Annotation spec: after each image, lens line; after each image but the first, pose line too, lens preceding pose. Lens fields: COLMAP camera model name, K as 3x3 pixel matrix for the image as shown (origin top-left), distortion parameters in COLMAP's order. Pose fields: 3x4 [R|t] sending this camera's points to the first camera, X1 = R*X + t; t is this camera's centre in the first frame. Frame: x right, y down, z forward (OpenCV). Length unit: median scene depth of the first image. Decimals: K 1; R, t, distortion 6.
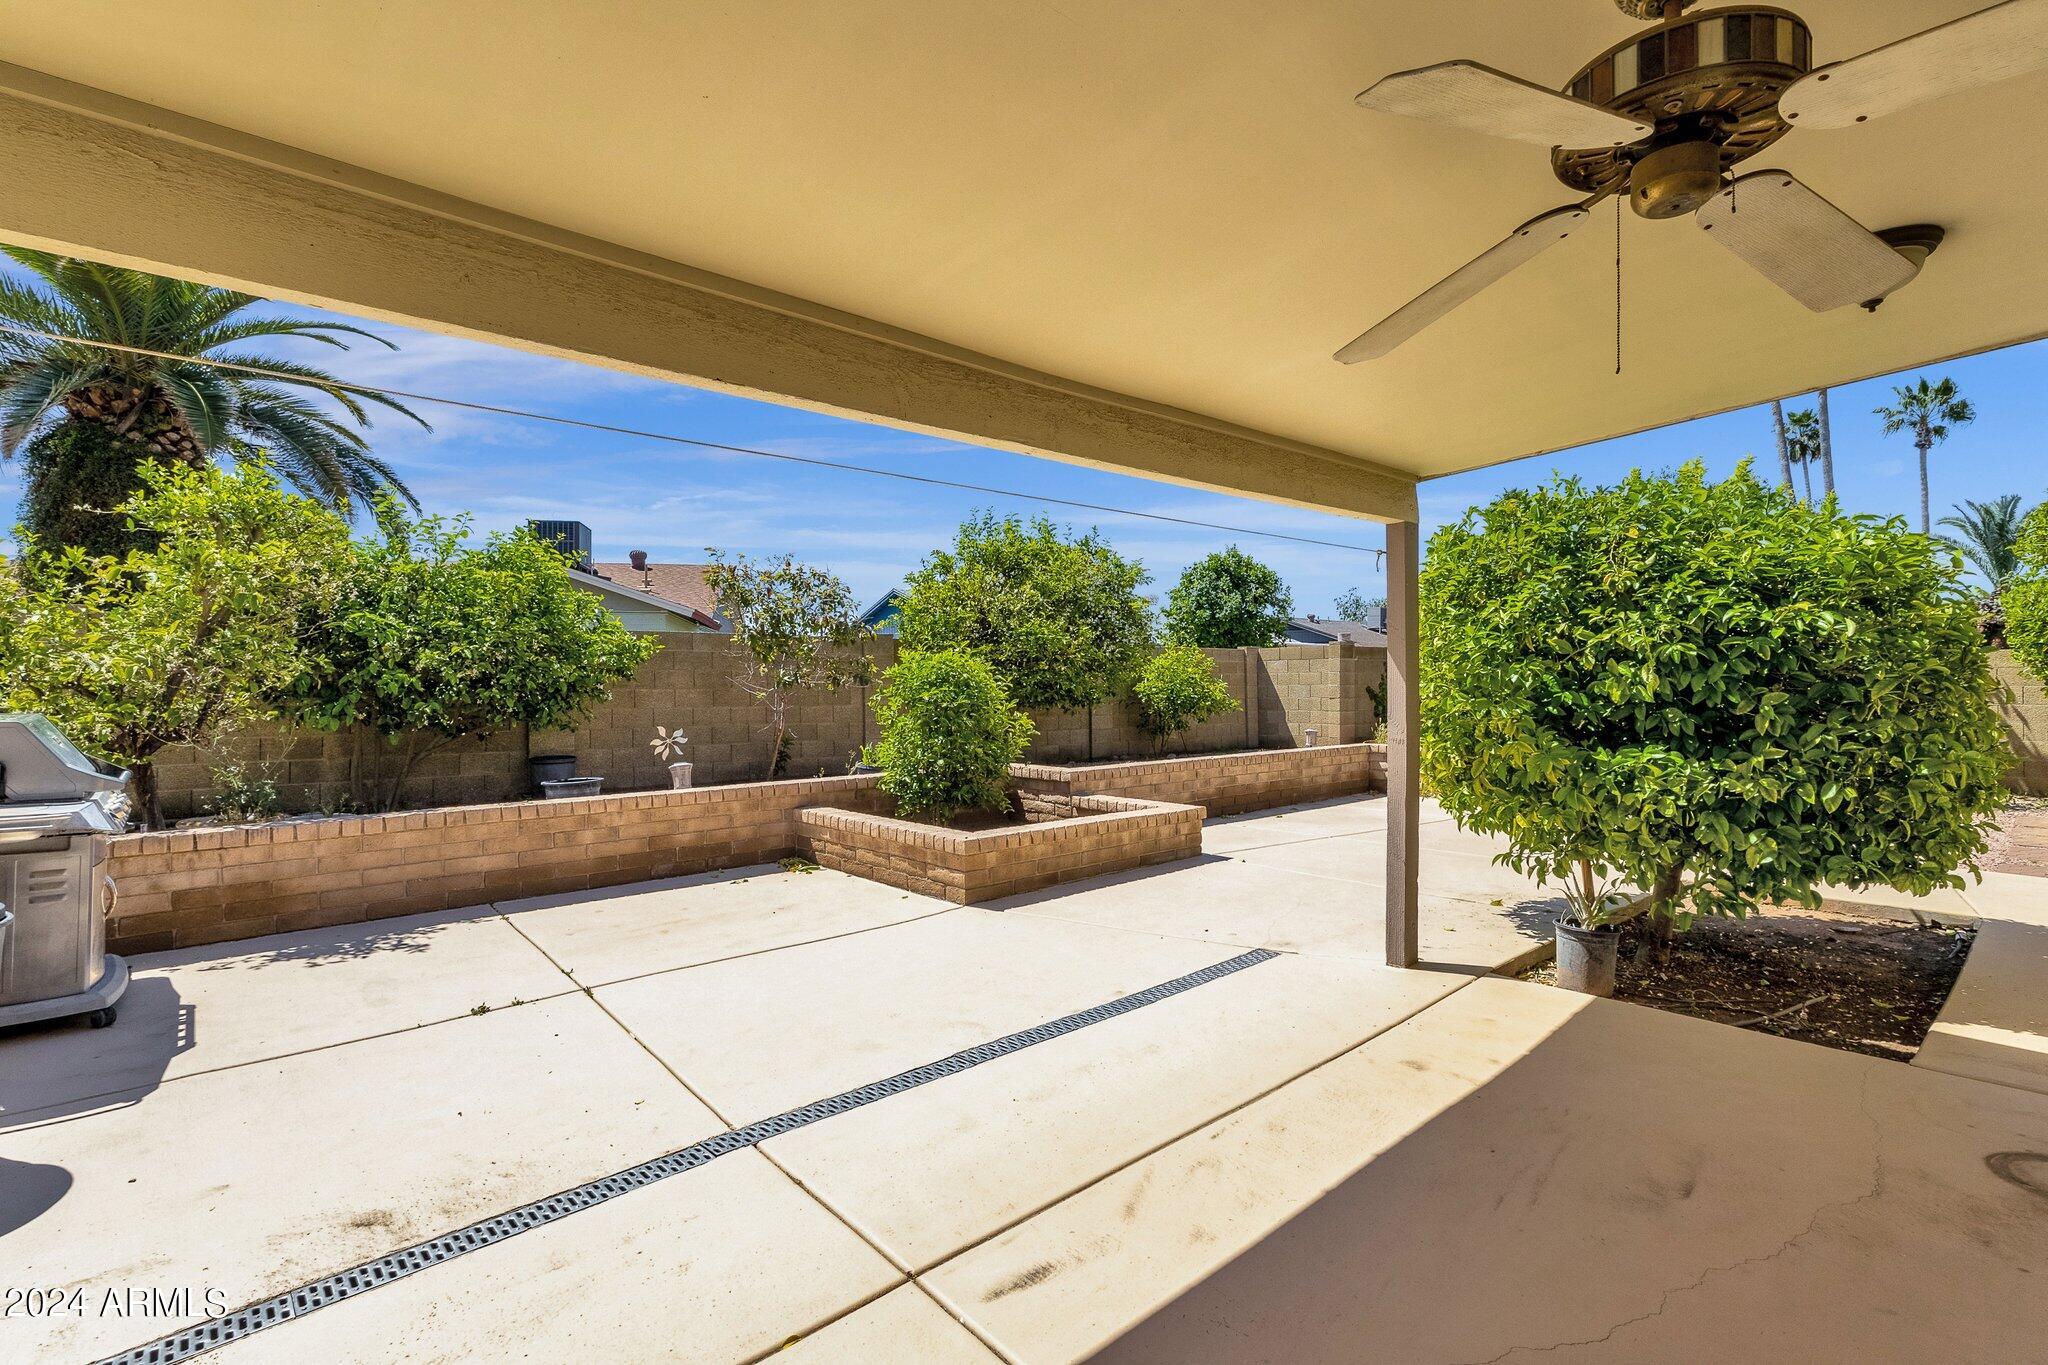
lens RADIAL K [[937.9, 0, 1069.1], [0, 937.9, 689.3], [0, 0, 1]] dist [0.001452, -0.000062]
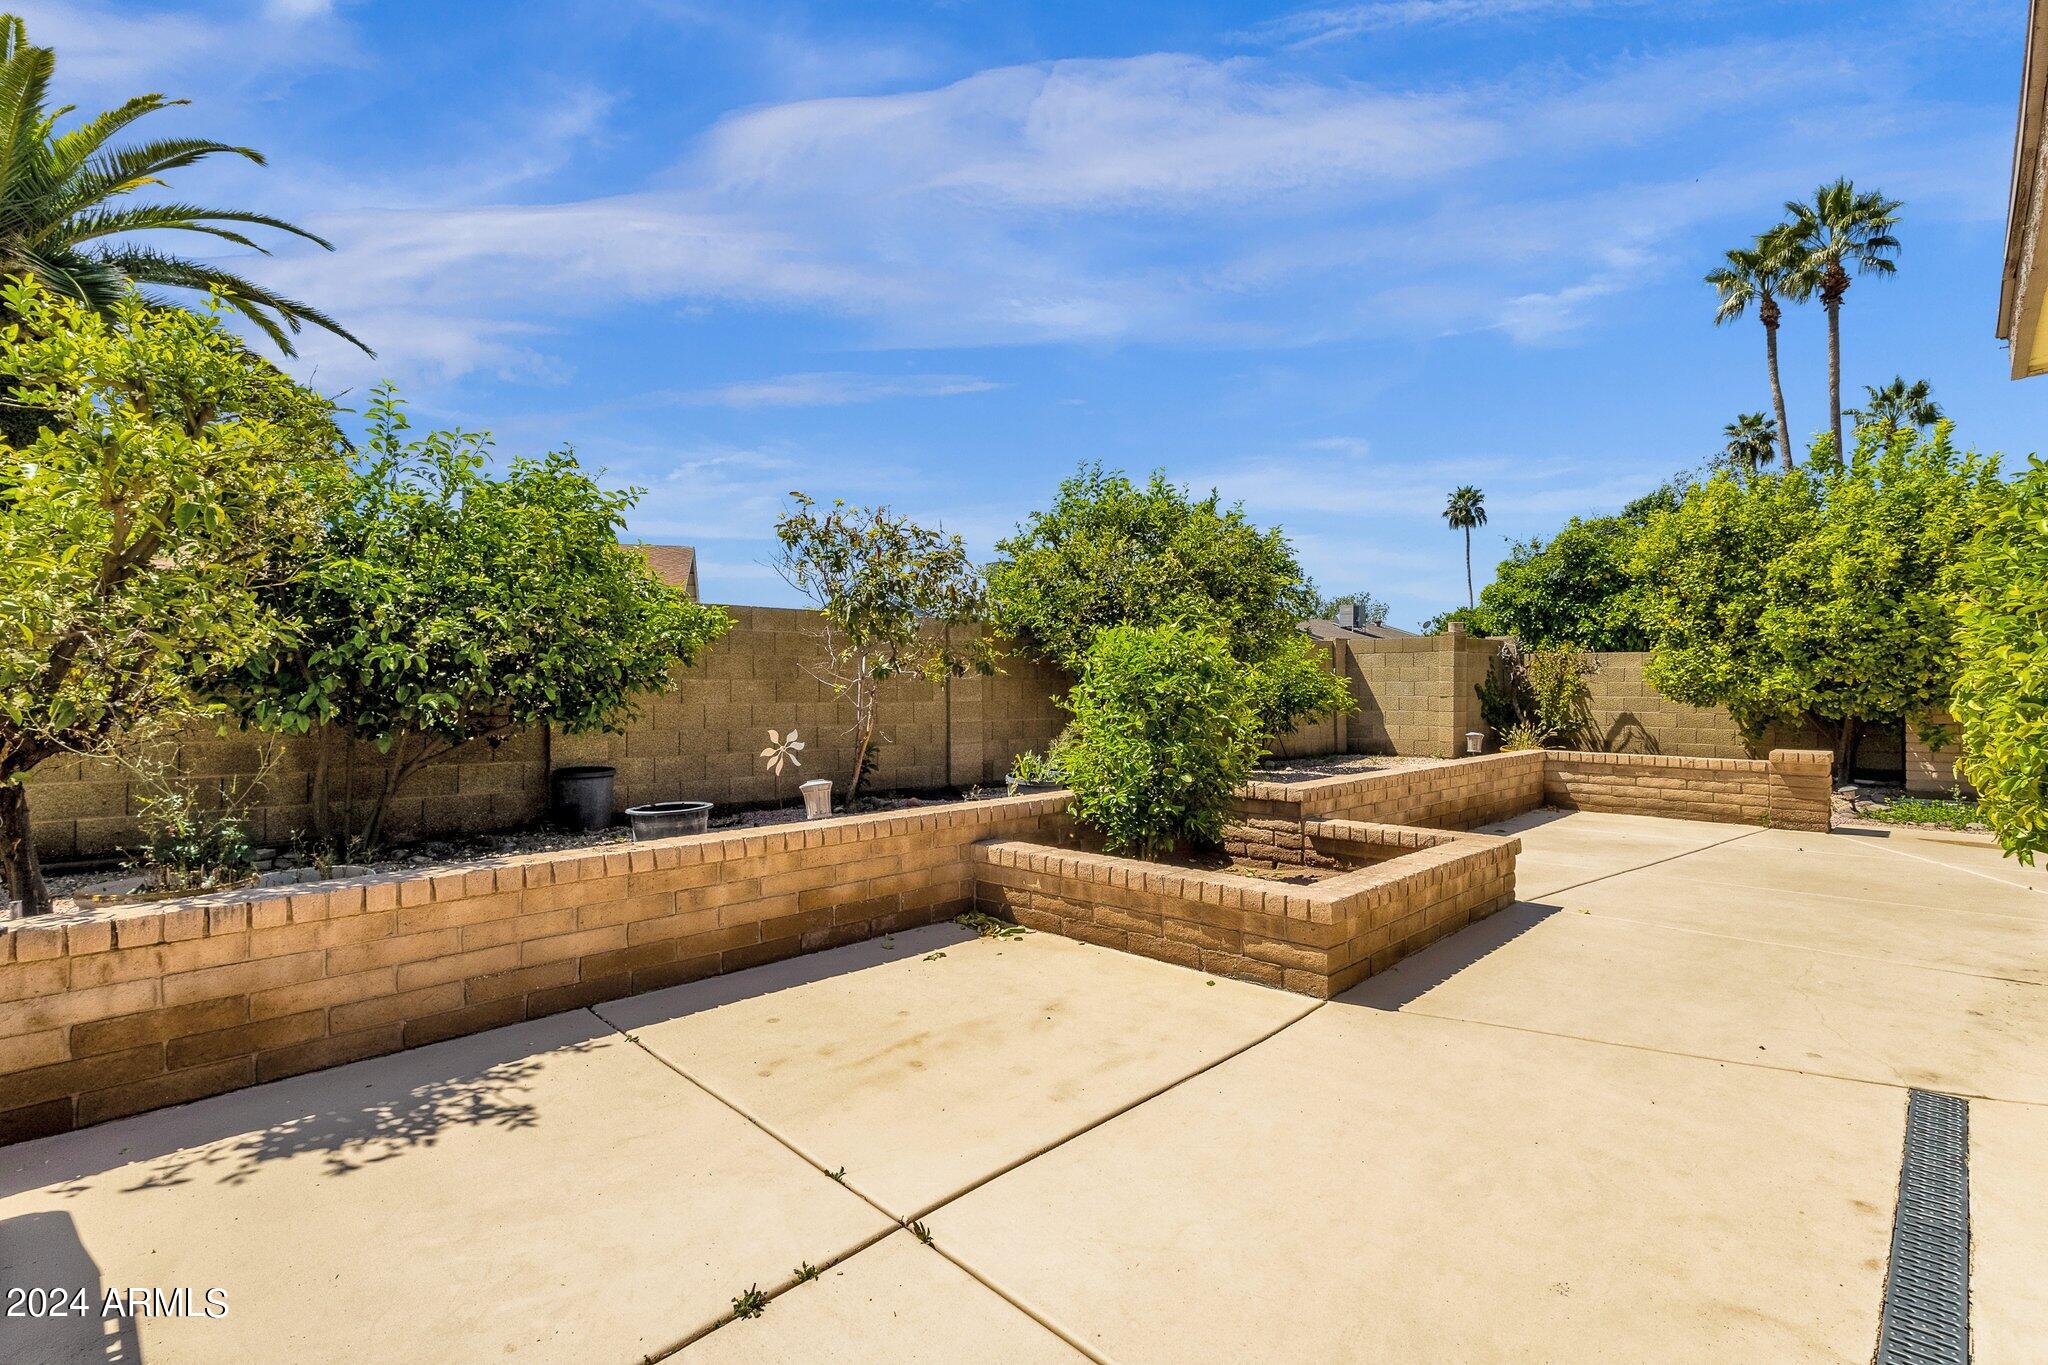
lens RADIAL K [[937.9, 0, 1028.5], [0, 937.9, 689.6], [0, 0, 1]] dist [0.001452, -0.000062]
pose [[0.998039, 0.005148, 0.062390, -0.332613], [-0.005113, 0.999987, -0.000723, 0.011432], [-0.062393, 0.000402, 0.998052, 0.320823]]
